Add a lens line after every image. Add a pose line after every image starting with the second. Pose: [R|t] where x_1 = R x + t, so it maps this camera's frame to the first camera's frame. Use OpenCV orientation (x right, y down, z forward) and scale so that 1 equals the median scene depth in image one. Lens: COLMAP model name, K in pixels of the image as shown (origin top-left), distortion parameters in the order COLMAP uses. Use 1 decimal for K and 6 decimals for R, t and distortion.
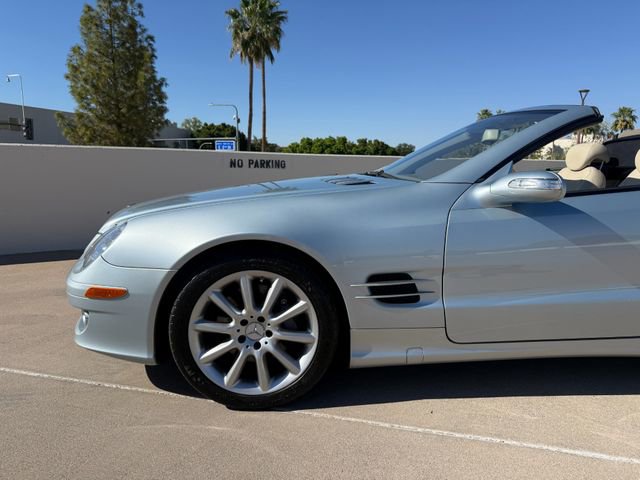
lens RADIAL K [[453.1, 0, 315.6], [0, 453.1, 242.8], [0, 0, 1]] dist [0.026813, -0.045192]
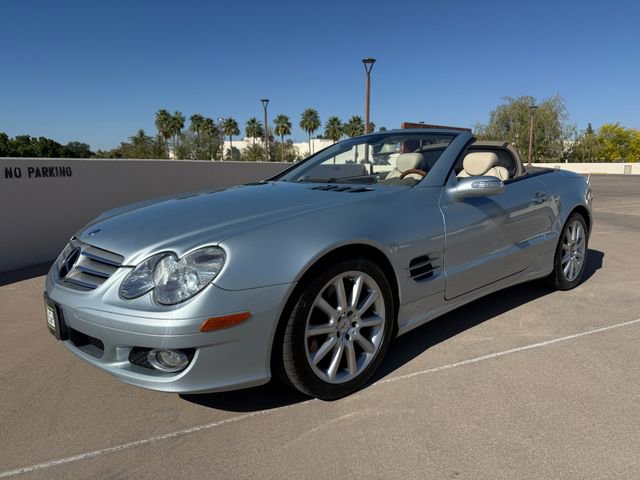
lens RADIAL K [[453.1, 0, 325.2], [0, 453.1, 246.4], [0, 0, 1]] dist [0.026813, -0.045192]
pose [[0.773167, -0.128016, 0.621147, -0.071325], [0.123135, 0.991079, 0.050986, -0.005429], [-0.622133, 0.037064, 0.782034, 0.011478]]
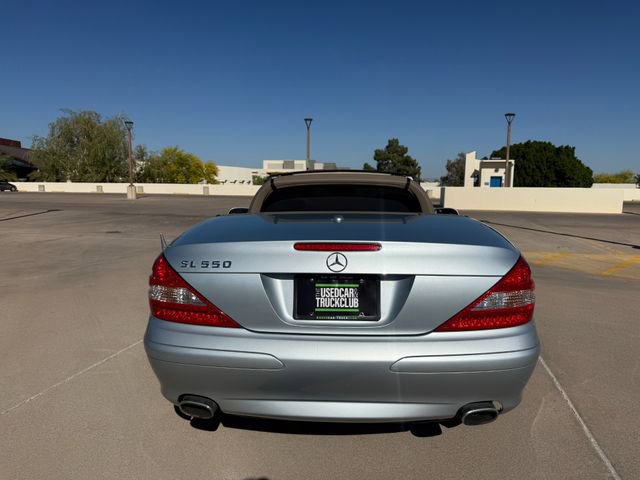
lens RADIAL K [[453.1, 0, 320.9], [0, 453.1, 239.5], [0, 0, 1]] dist [0.026813, -0.045192]
pose [[-0.017419, -0.130391, 0.991310, 0.044445], [0.156455, 0.978891, 0.131507, -0.048153], [-0.987532, 0.157386, 0.003349, 0.239095]]
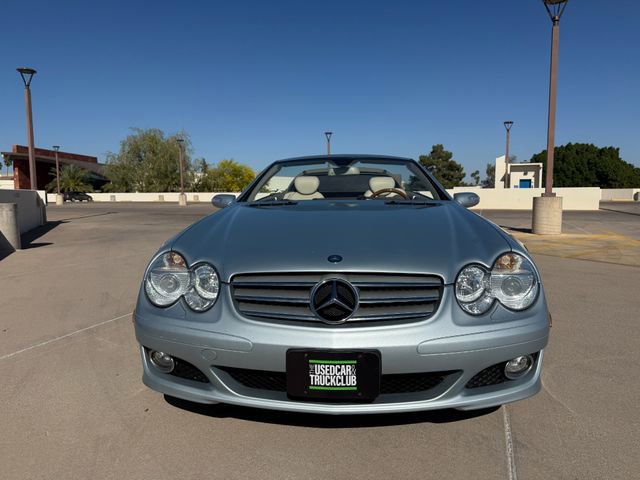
lens RADIAL K [[453.1, 0, 321.7], [0, 453.1, 240.3], [0, 0, 1]] dist [0.026813, -0.045192]
pose [[0.109156, -0.115601, 0.987280, -0.126437], [0.174629, 0.979998, 0.095441, -0.020685], [-0.978565, 0.161990, 0.127160, 0.111652]]
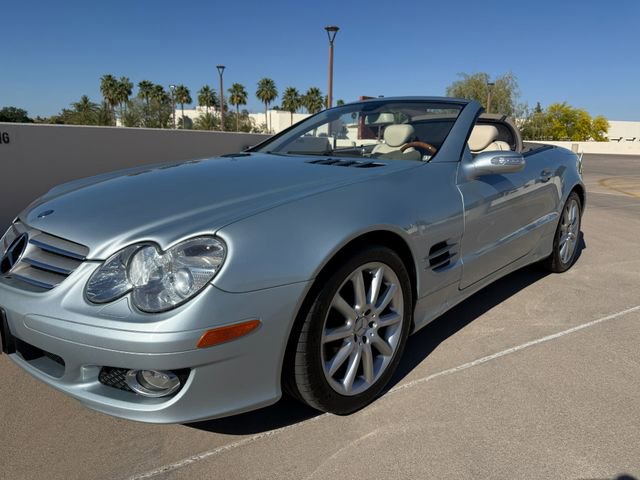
lens RADIAL K [[453.1, 0, 326.1], [0, 453.1, 245.3], [0, 0, 1]] dist [0.026813, -0.045192]
pose [[0.708931, -0.163140, 0.686150, -0.068471], [0.114192, 0.986594, 0.116590, -0.007909], [-0.695972, -0.004301, 0.718056, 0.030750]]
